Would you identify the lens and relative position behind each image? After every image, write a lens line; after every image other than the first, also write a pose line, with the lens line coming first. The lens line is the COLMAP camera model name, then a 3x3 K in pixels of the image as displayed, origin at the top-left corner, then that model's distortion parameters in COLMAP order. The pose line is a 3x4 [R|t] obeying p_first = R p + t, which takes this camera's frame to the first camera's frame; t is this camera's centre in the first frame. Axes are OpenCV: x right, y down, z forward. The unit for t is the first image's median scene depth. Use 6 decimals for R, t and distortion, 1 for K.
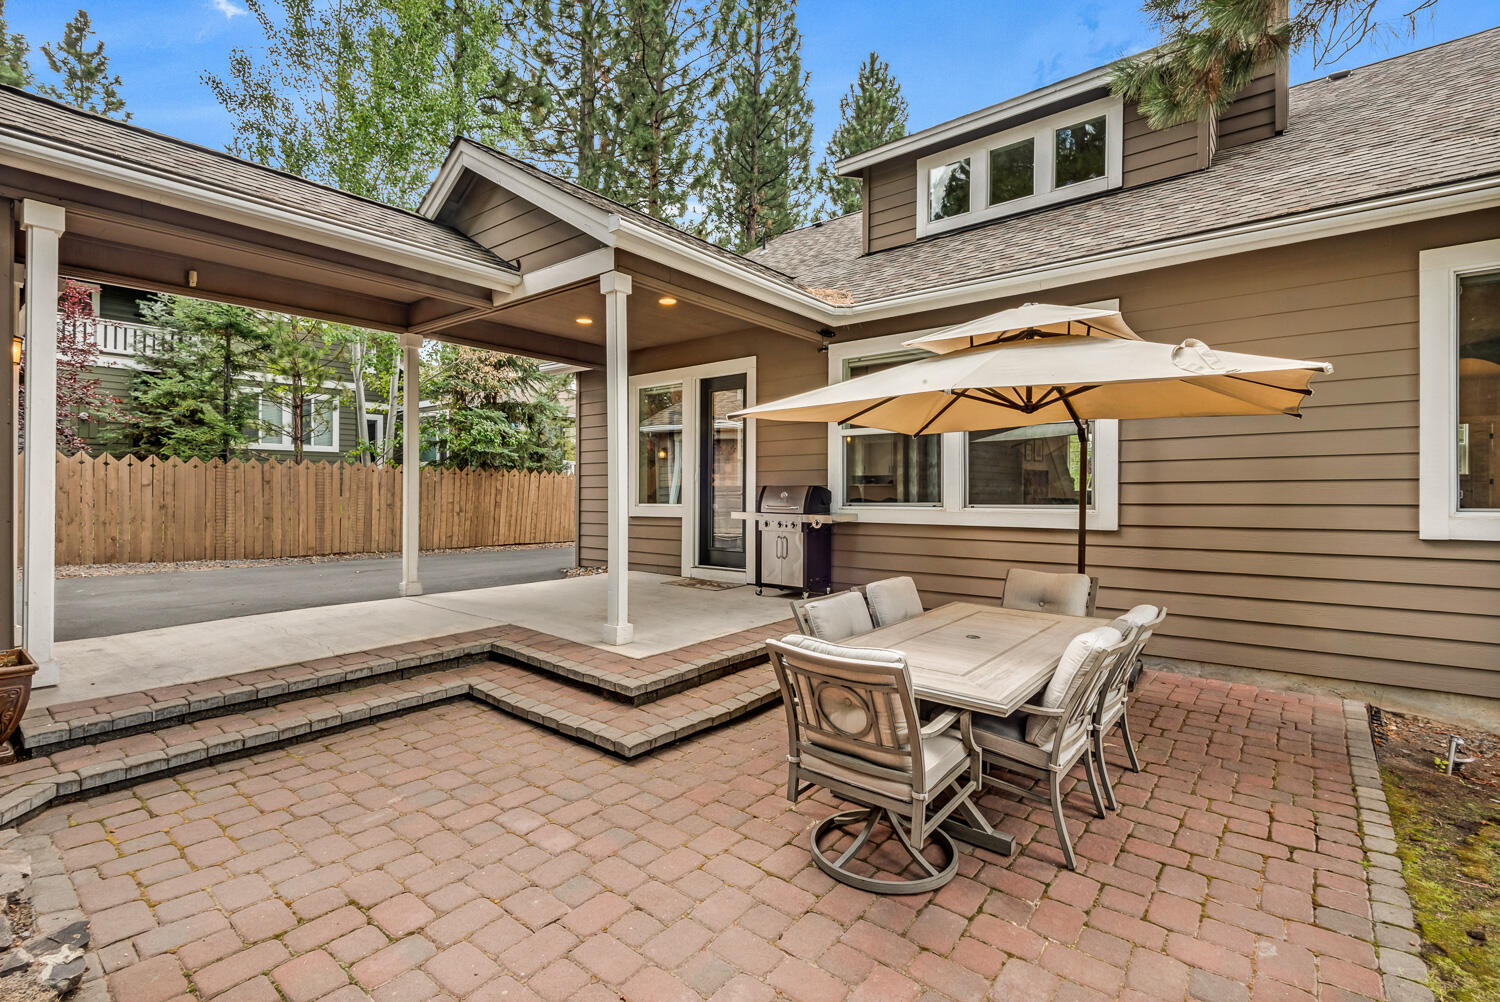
lens RADIAL K [[683.8, 0, 750.4], [0, 683.8, 509.7], [0, 0, 1]] dist [0.057434, -0.032198]
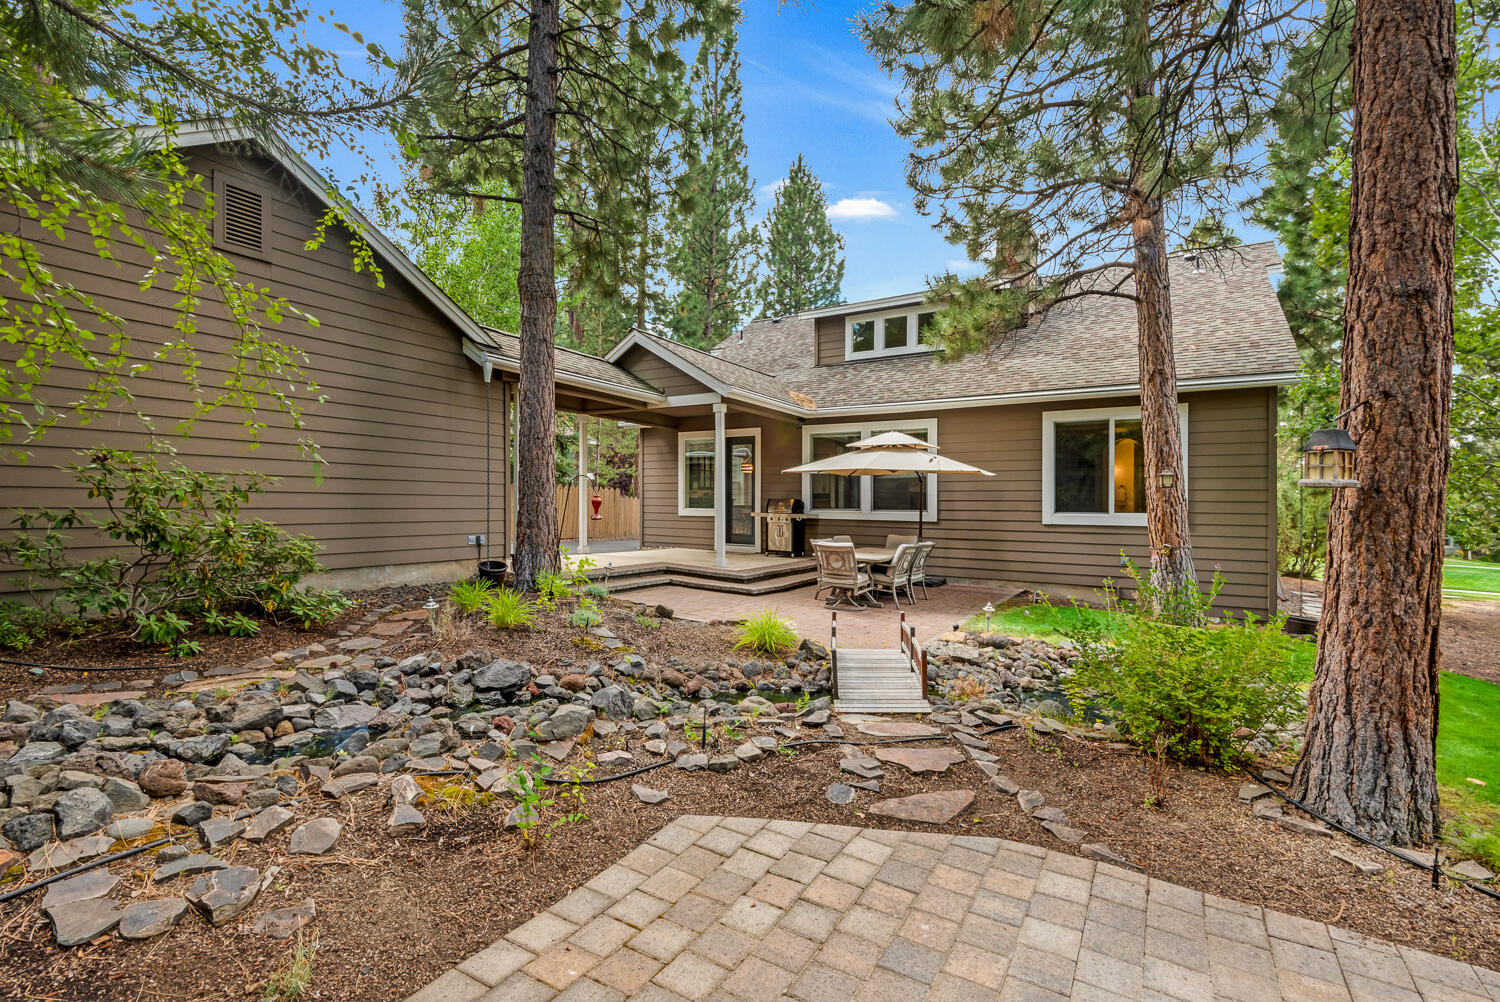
lens RADIAL K [[683.8, 0, 750.4], [0, 683.8, 509.7], [0, 0, 1]] dist [0.057434, -0.032198]
pose [[0.991838, 0.015146, 0.126599, -0.293614], [-0.012321, 0.999658, -0.023062, 0.042507], [-0.126906, 0.021314, 0.991686, -0.954151]]
